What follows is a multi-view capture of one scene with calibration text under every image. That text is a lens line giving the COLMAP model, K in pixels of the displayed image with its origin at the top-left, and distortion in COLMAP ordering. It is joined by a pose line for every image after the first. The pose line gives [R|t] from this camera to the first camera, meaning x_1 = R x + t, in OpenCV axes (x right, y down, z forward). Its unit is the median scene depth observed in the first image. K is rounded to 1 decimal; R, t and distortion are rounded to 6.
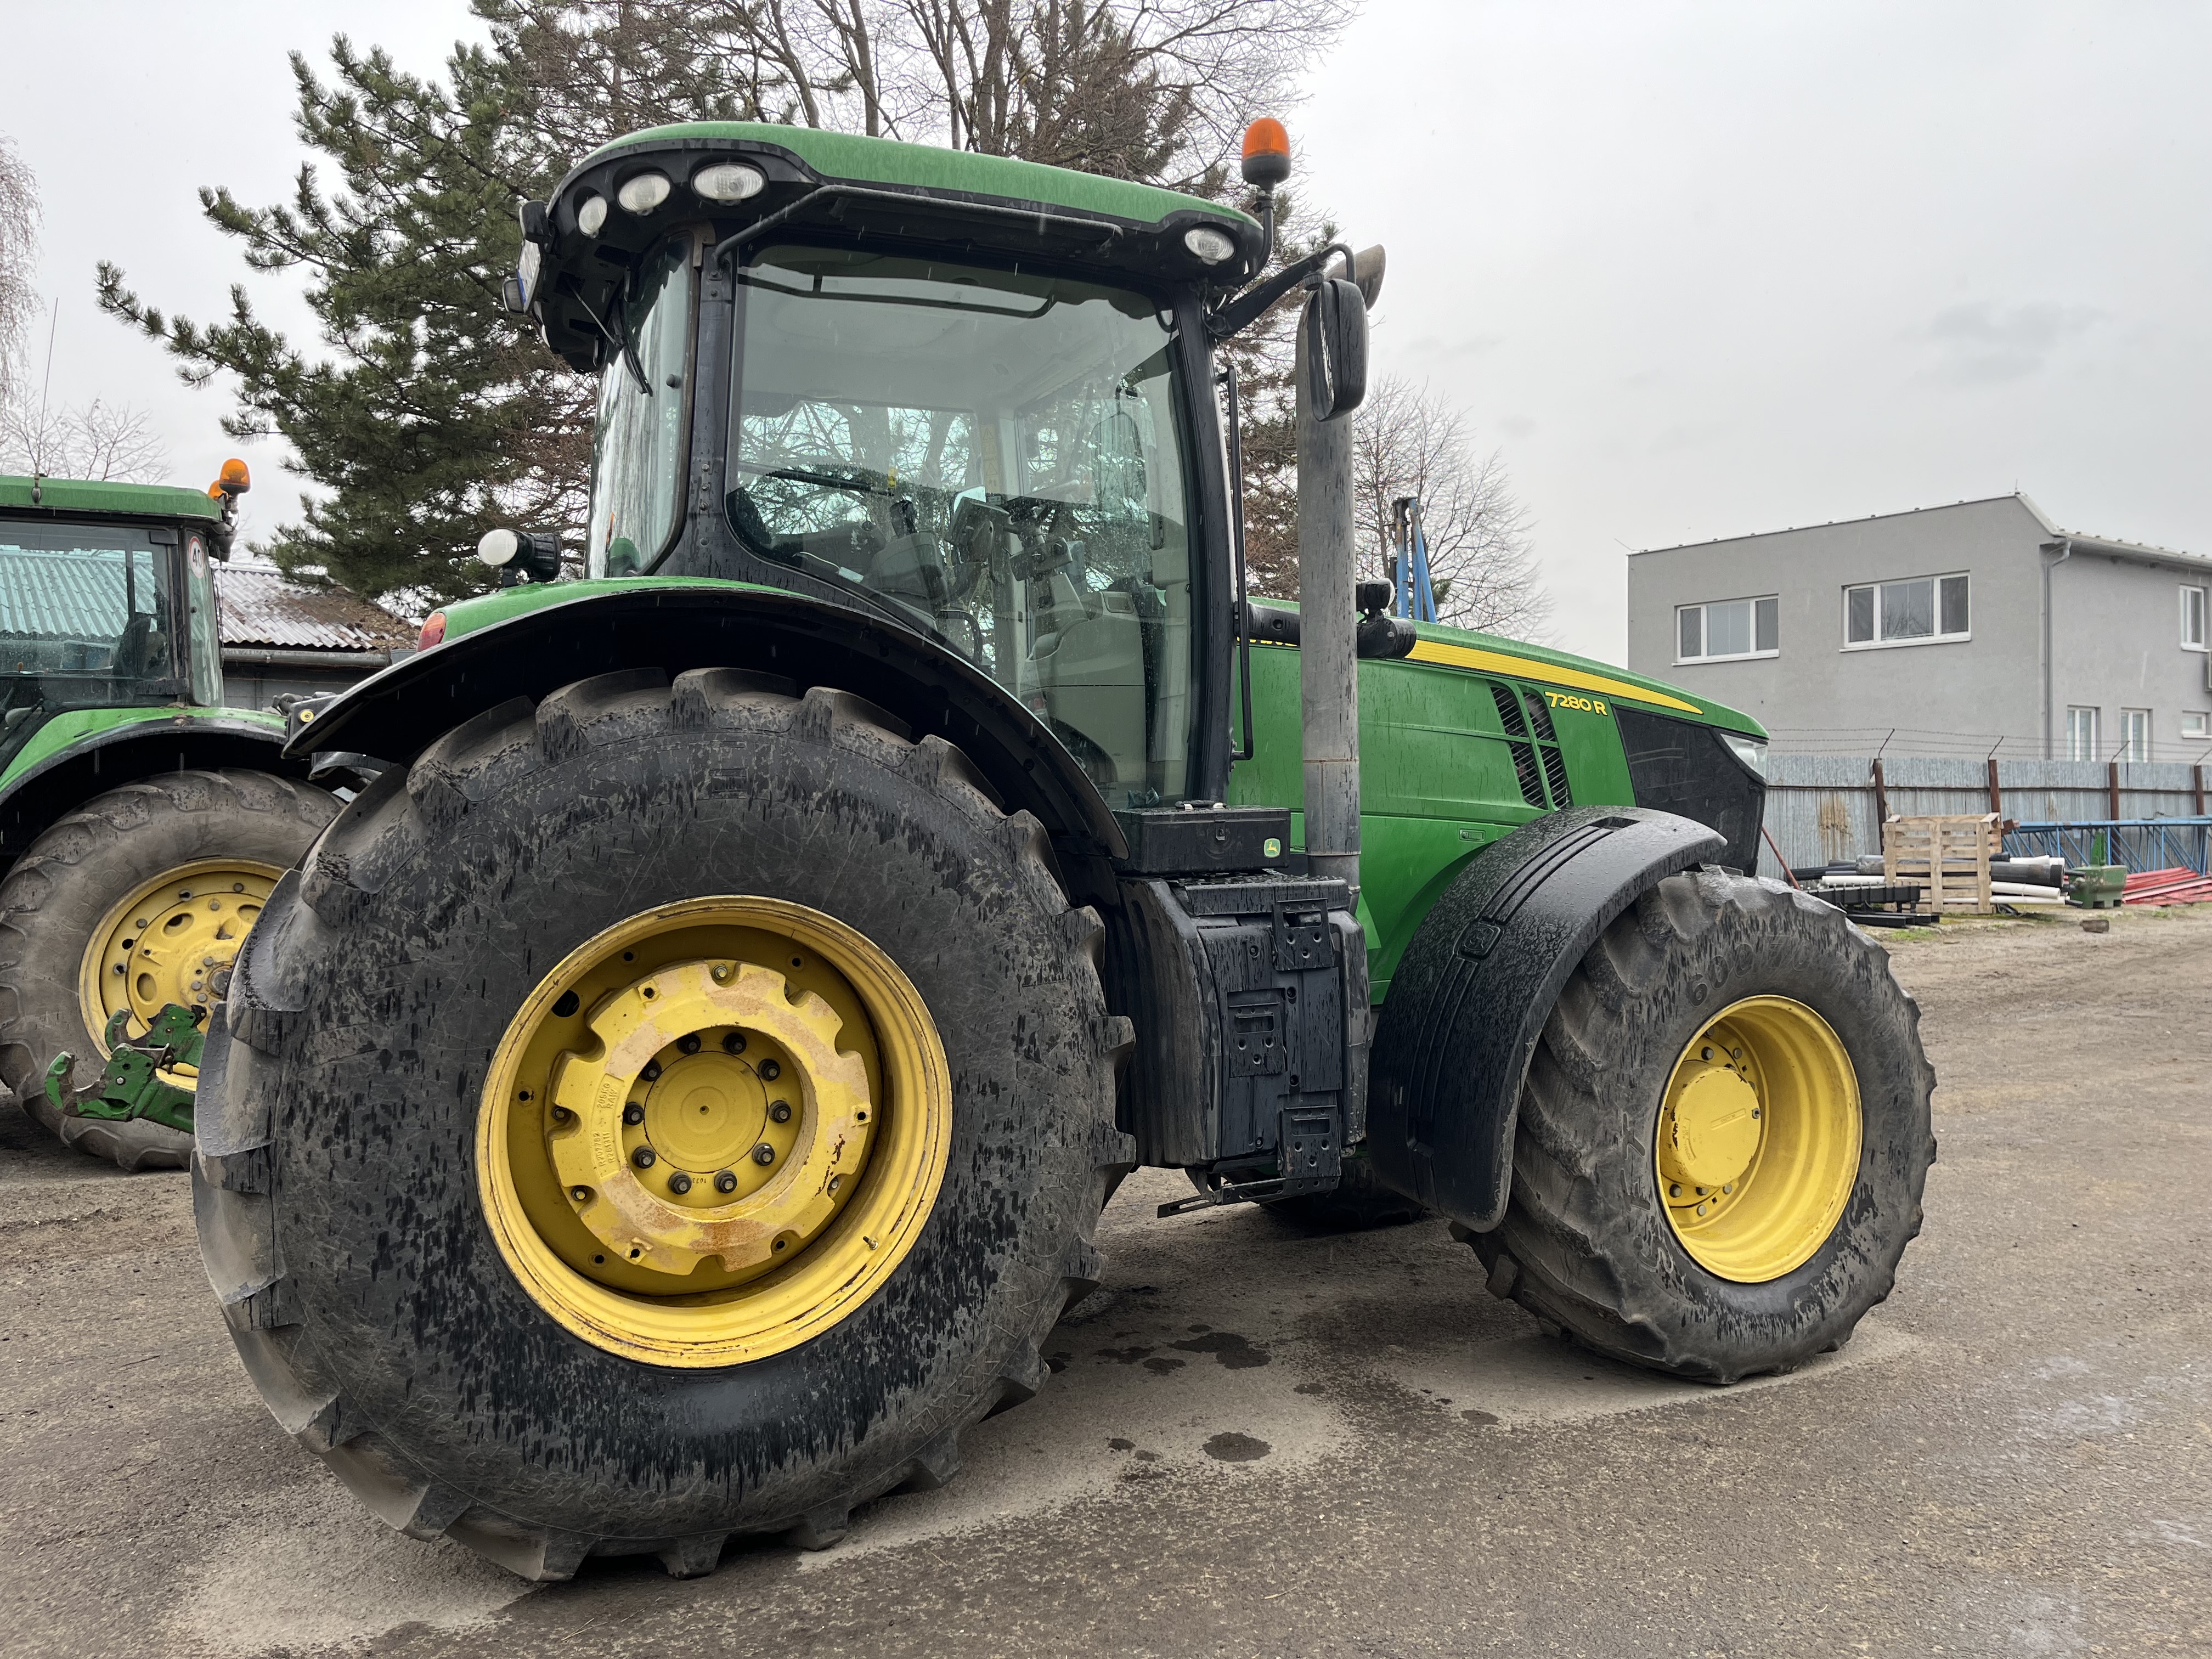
lens RADIAL K [[1690.0, 0, 1107.6], [0, 1690.0, 814.0], [0, 0, 1]] dist [0.063562, -0.078917]
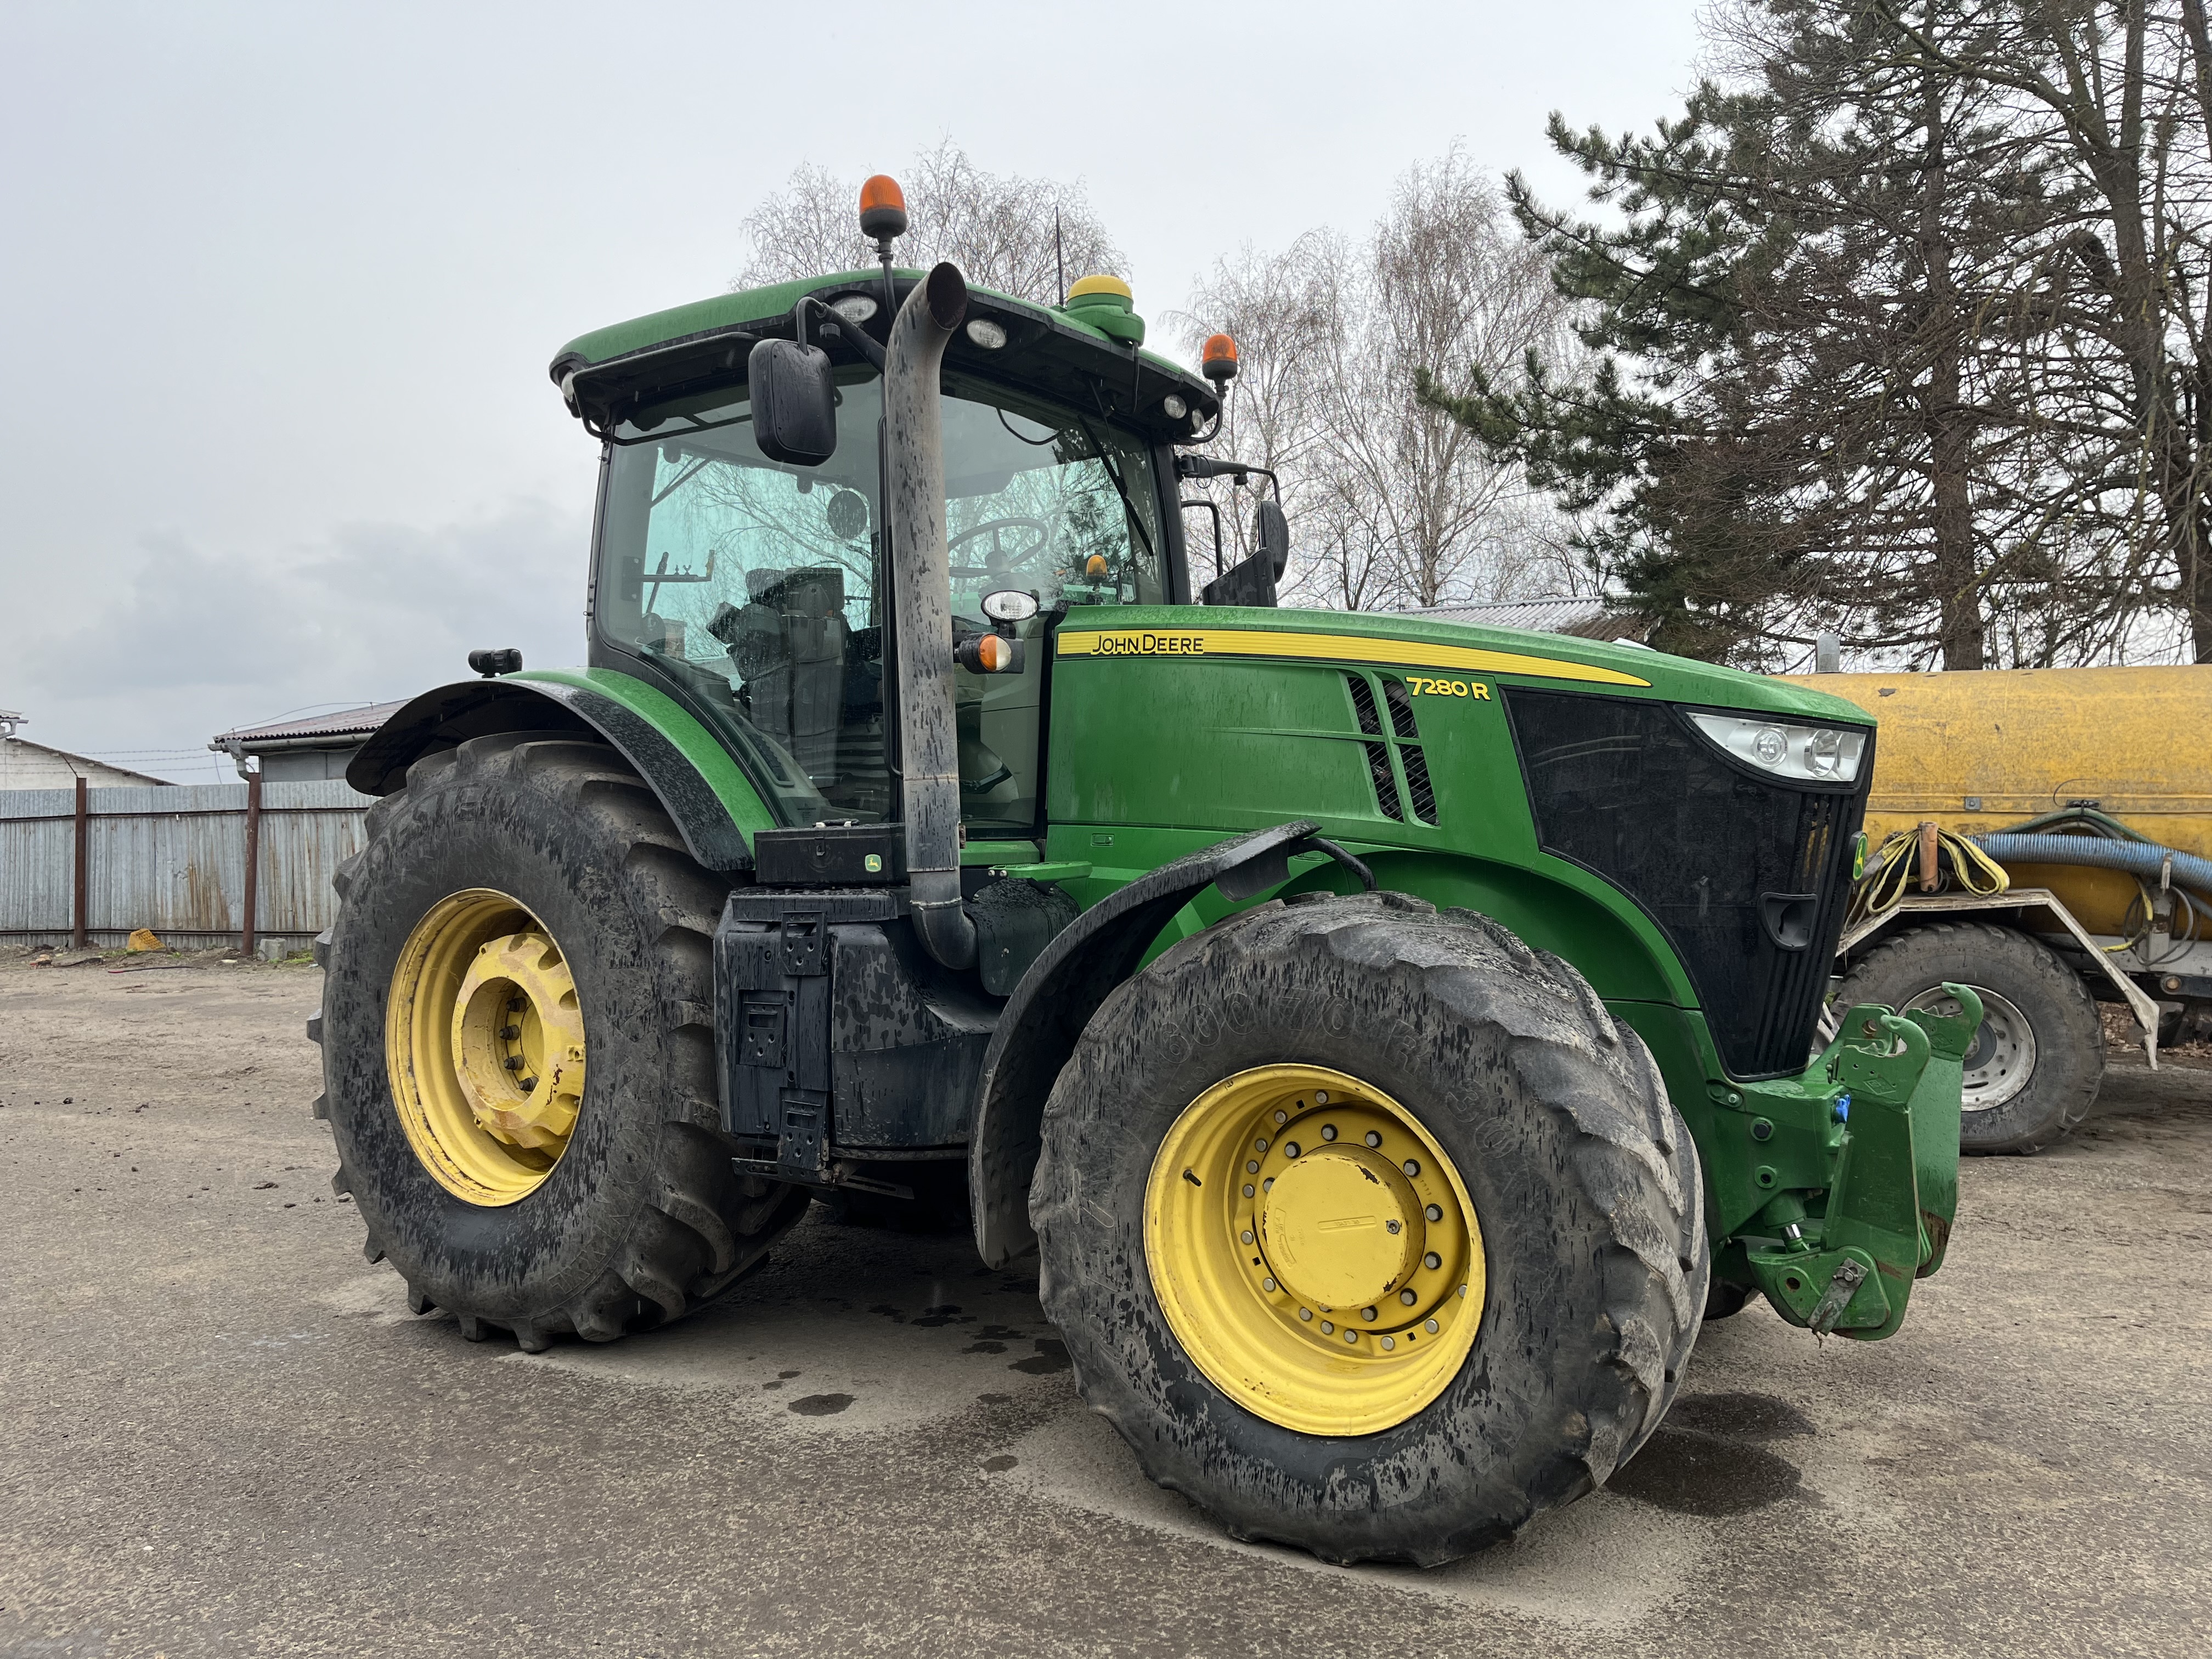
lens RADIAL K [[1690.0, 0, 1108.2], [0, 1690.0, 839.0], [0, 0, 1]] dist [0.063562, -0.078917]
pose [[0.524454, 0.005410, -0.851422, 1.052690], [0.006555, 0.999925, 0.010391, -0.005268], [0.851414, -0.011031, 0.524379, 0.550508]]
